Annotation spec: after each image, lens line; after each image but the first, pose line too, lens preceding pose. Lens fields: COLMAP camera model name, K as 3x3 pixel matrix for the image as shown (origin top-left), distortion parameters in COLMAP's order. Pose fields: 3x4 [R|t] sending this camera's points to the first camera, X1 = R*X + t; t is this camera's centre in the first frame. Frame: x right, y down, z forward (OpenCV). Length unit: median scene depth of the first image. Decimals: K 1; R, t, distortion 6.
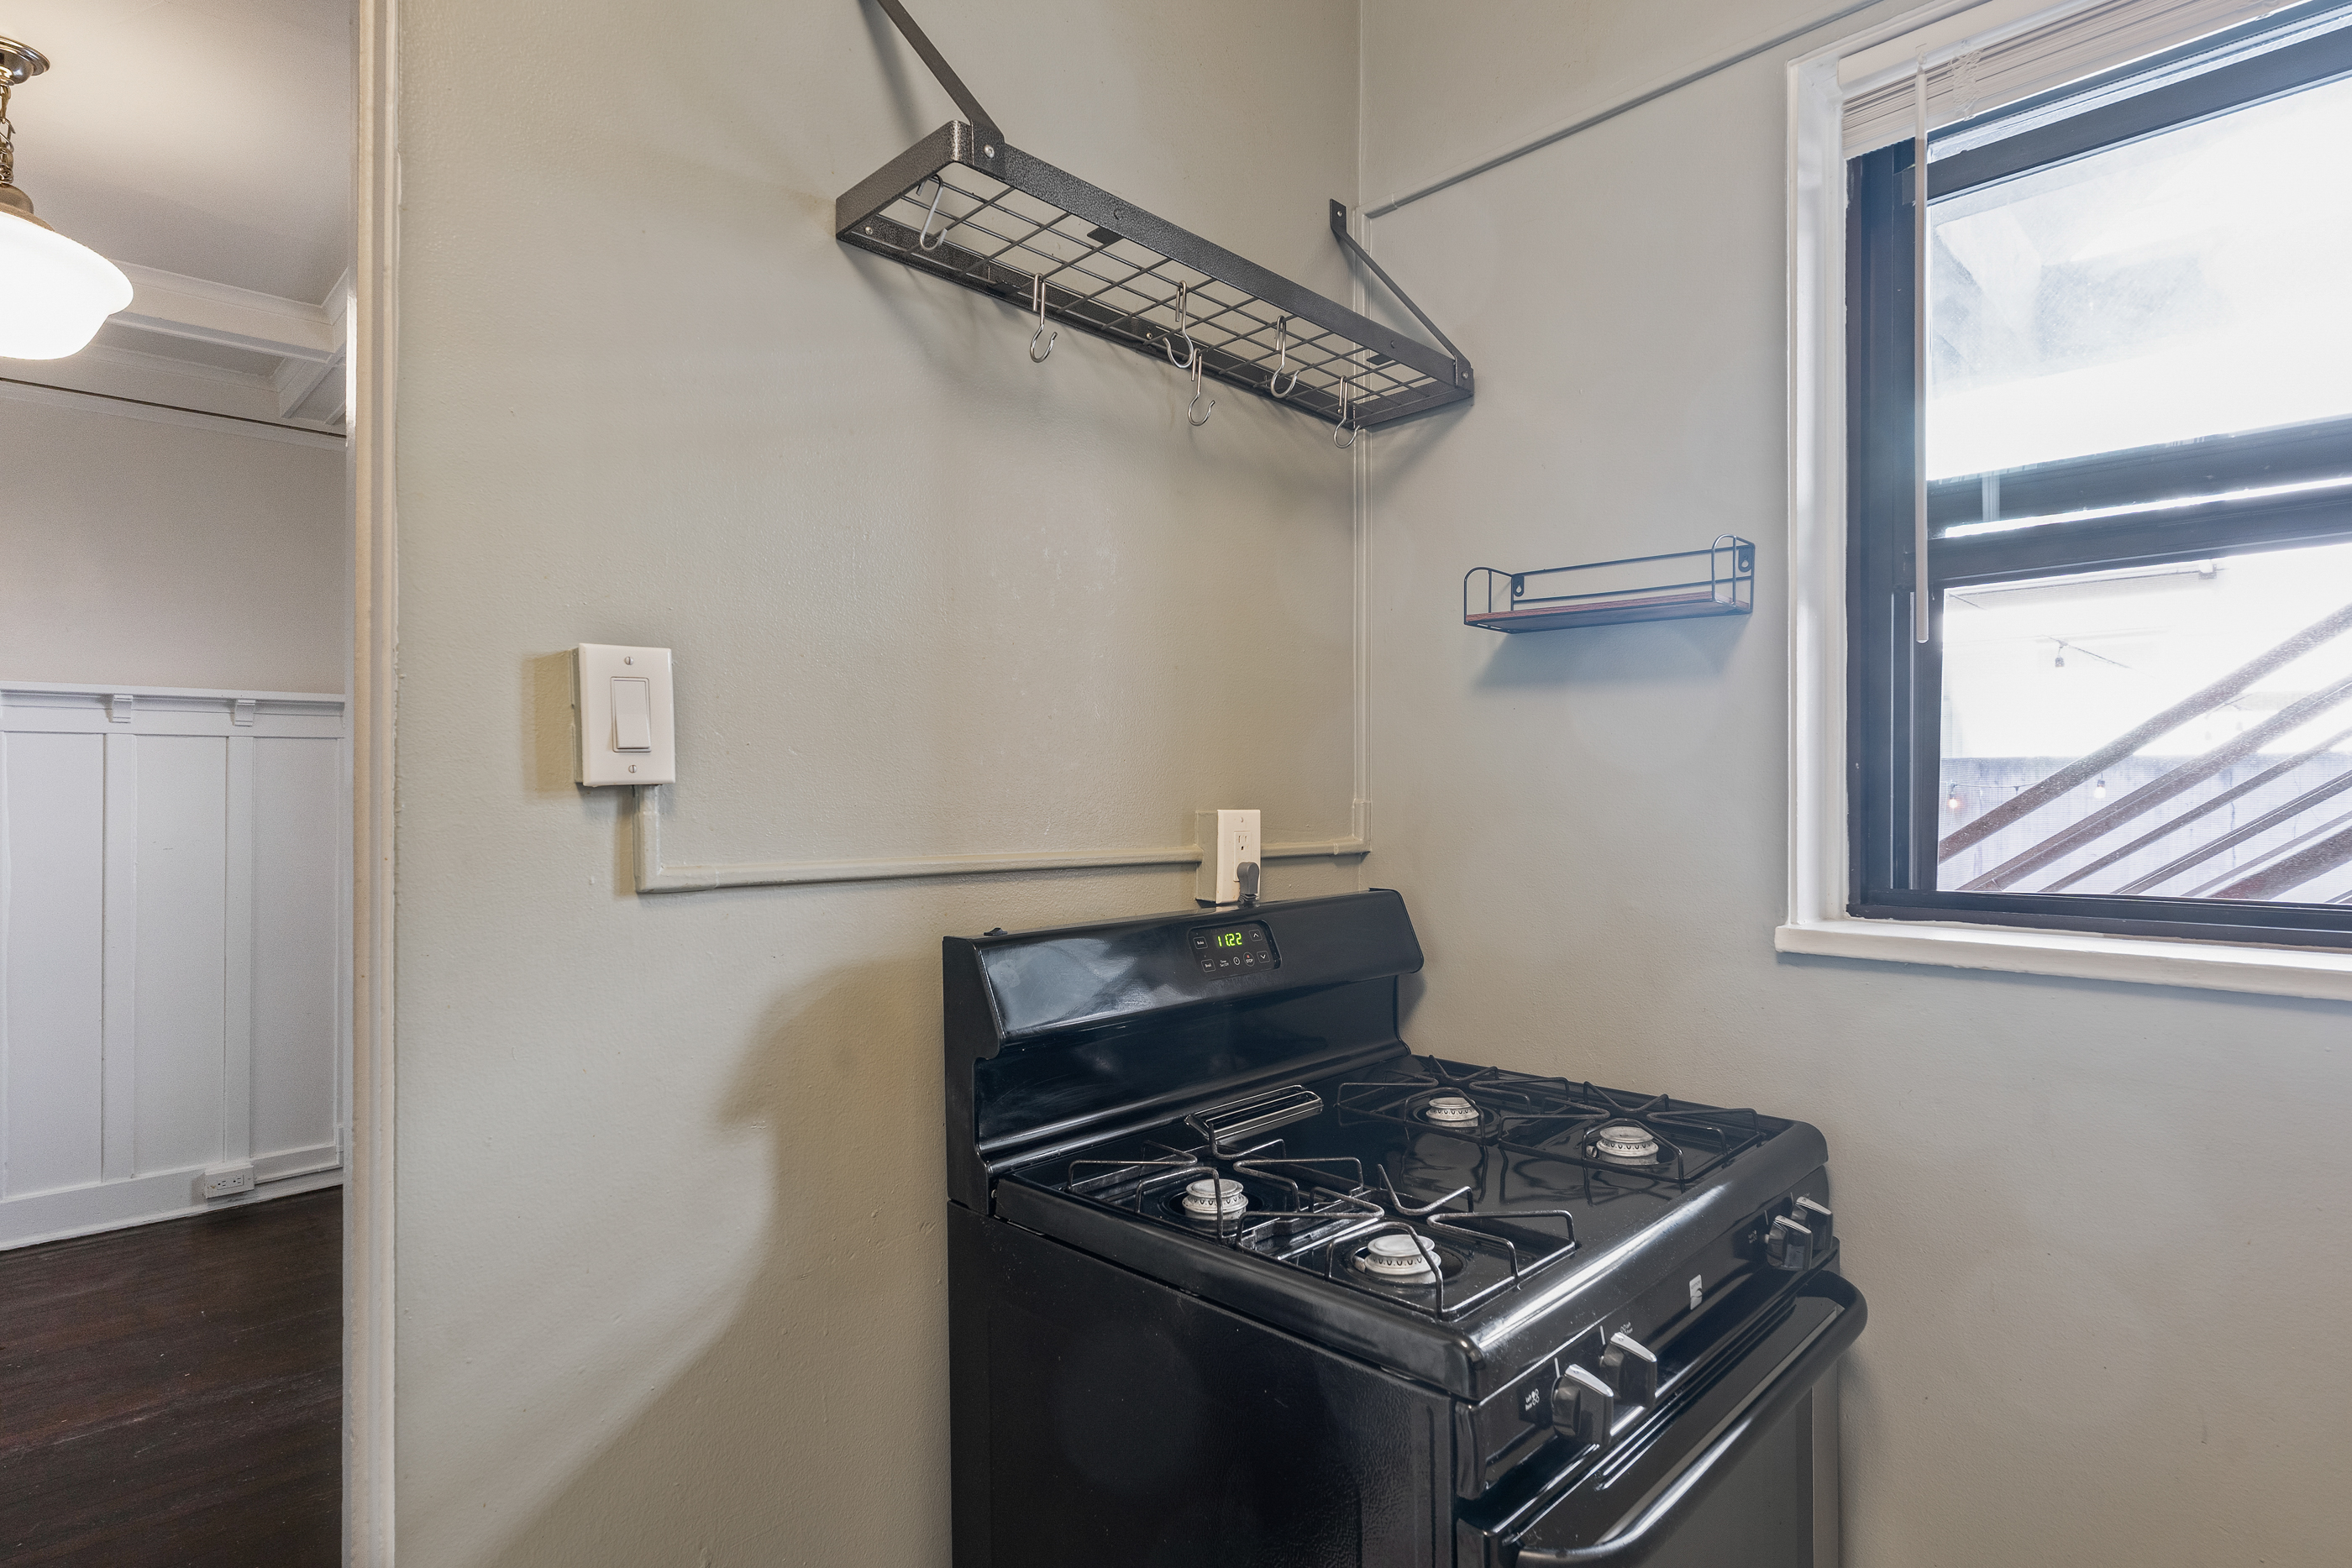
lens RADIAL K [[1223.1, 0, 1172.9], [0, 1223.1, 795.9], [0, 0, 1]] dist [-0.001192, -0.000153]
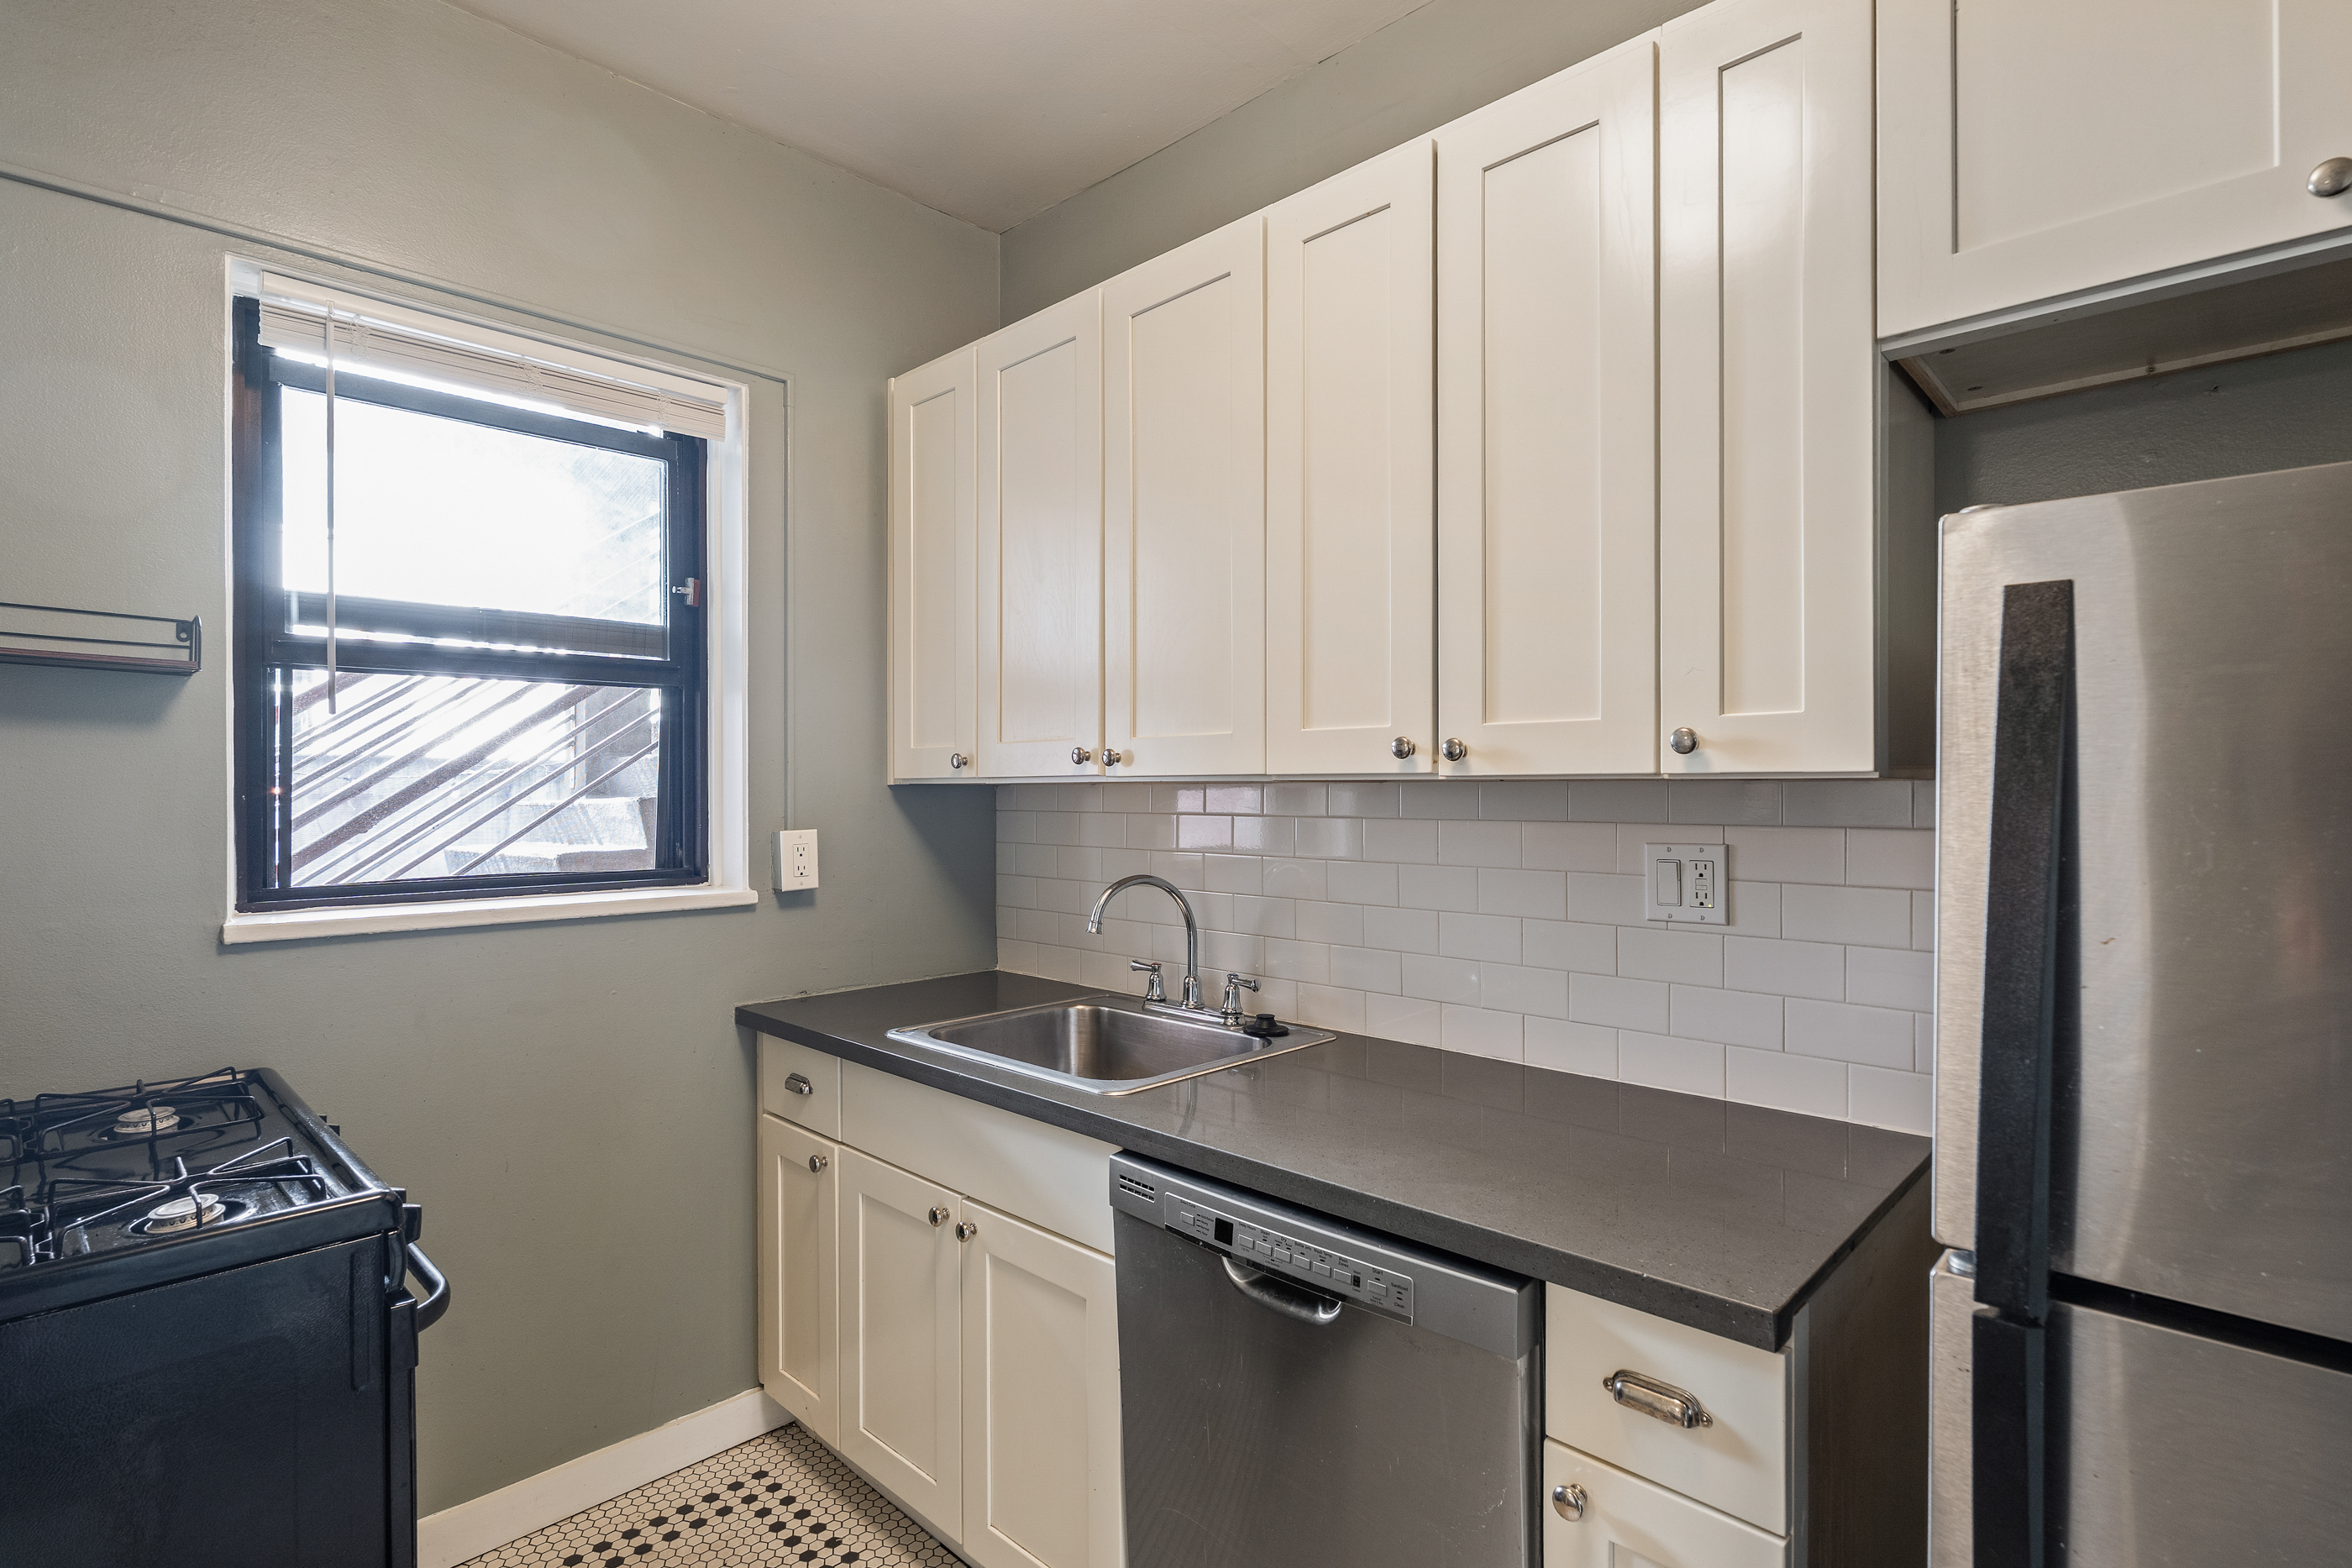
lens RADIAL K [[1151.1, 0, 1176.0], [0, 1151.1, 784.0], [0, 0, 1]] dist [-0.022384, -0.000144]
pose [[-0.024925, 0.003765, 0.999682, -0.690521], [-0.001225, 0.999992, -0.003797, -0.037338], [-0.999689, -0.001319, -0.024920, 0.032693]]
